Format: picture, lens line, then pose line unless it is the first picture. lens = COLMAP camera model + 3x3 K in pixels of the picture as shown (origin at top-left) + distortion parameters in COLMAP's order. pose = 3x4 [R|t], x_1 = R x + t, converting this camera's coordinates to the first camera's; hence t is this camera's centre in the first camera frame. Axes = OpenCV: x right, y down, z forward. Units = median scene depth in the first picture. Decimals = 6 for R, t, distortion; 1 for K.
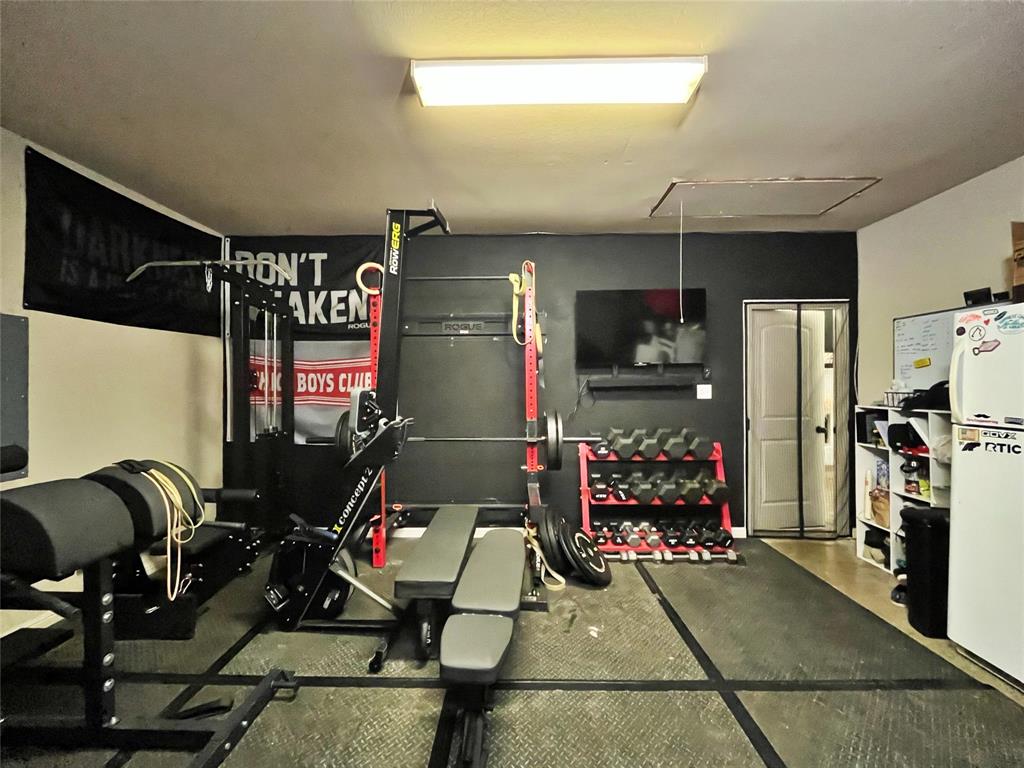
lens RADIAL K [[415.0, 0, 511.8], [0, 415.0, 382.4], [0, 0, 1]] dist [-0.005345, 0.000569]
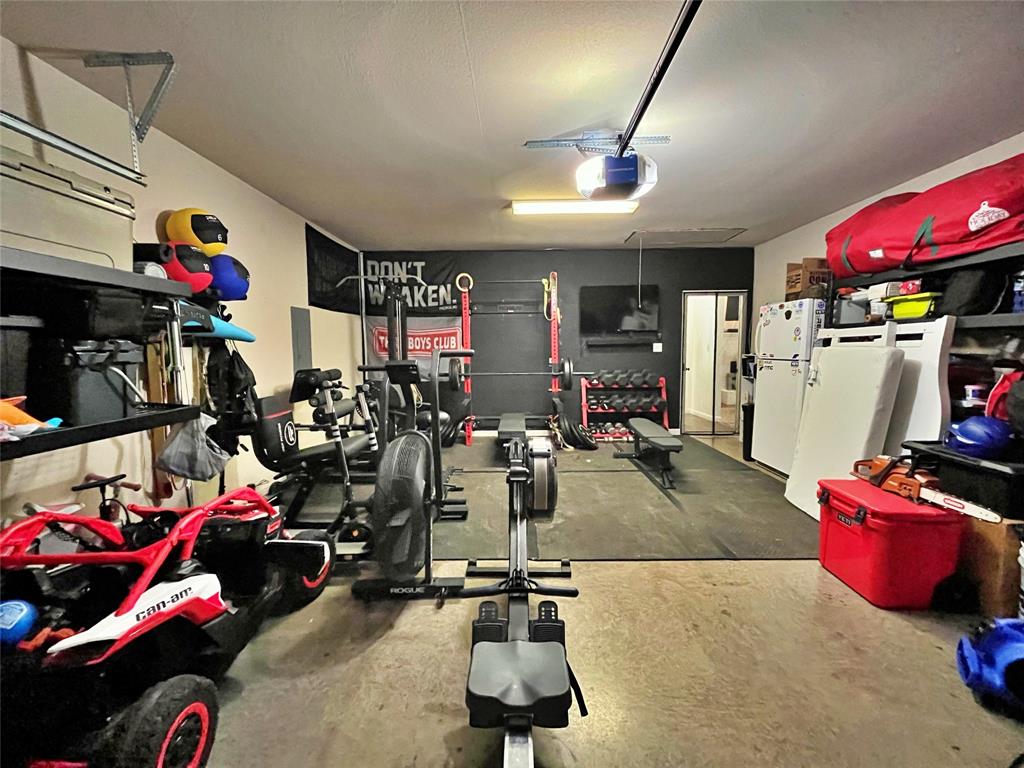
lens RADIAL K [[415.0, 0, 512.1], [0, 415.0, 383.6], [0, 0, 1]] dist [-0.005345, 0.000569]
pose [[0.999987, -0.005036, -0.000566, -0.121972], [0.005066, 0.996449, 0.084050, 0.025559], [0.000141, -0.084052, 0.996461, -0.701802]]
